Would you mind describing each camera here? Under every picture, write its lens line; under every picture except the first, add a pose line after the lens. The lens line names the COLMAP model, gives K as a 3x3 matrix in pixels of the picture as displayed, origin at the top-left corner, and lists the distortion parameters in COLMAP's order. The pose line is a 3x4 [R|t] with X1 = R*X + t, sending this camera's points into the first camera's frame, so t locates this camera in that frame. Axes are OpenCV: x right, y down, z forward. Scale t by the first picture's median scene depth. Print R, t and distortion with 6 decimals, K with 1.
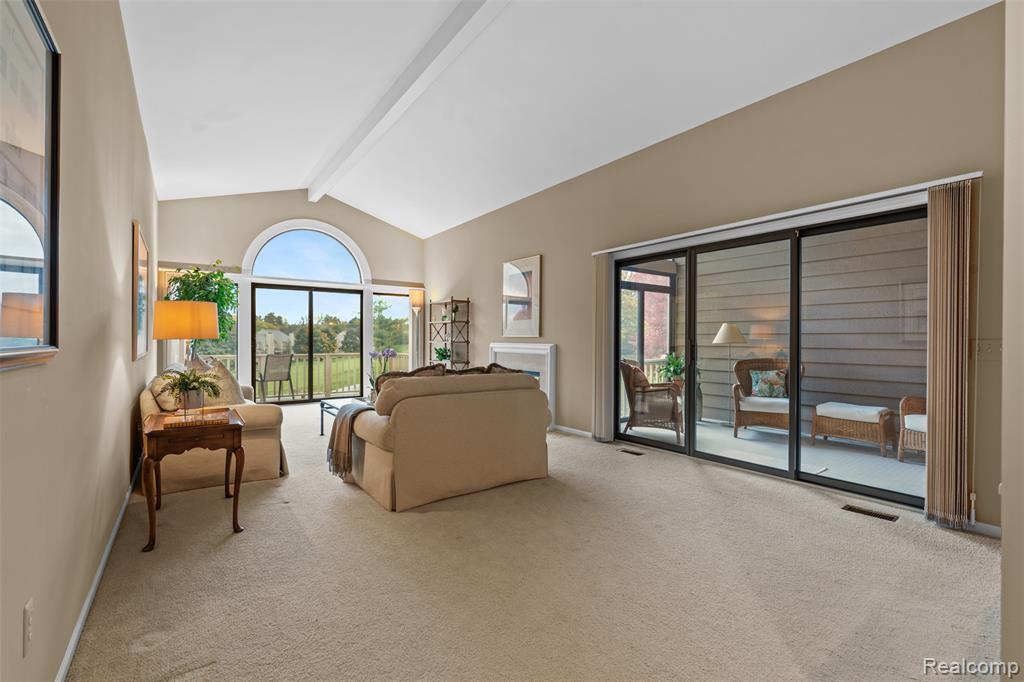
lens RADIAL K [[447.5, 0, 508.7], [0, 447.5, 339.0], [0, 0, 1]] dist [-0.001419, -0.000128]
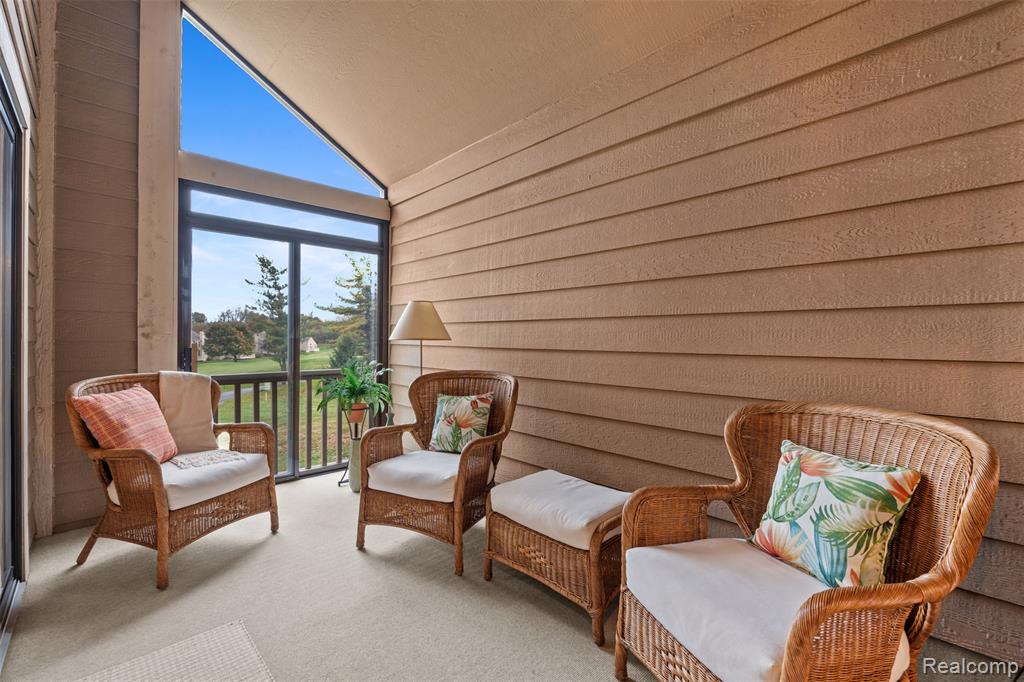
lens RADIAL K [[447.5, 0, 508.7], [0, 447.5, 339.0], [0, 0, 1]] dist [-0.001419, -0.000128]
pose [[0.993095, -0.000753, 0.117307, 0.538049], [0.000410, 0.999996, 0.002943, 0.006640], [-0.117309, -0.002875, 0.993091, 0.477828]]
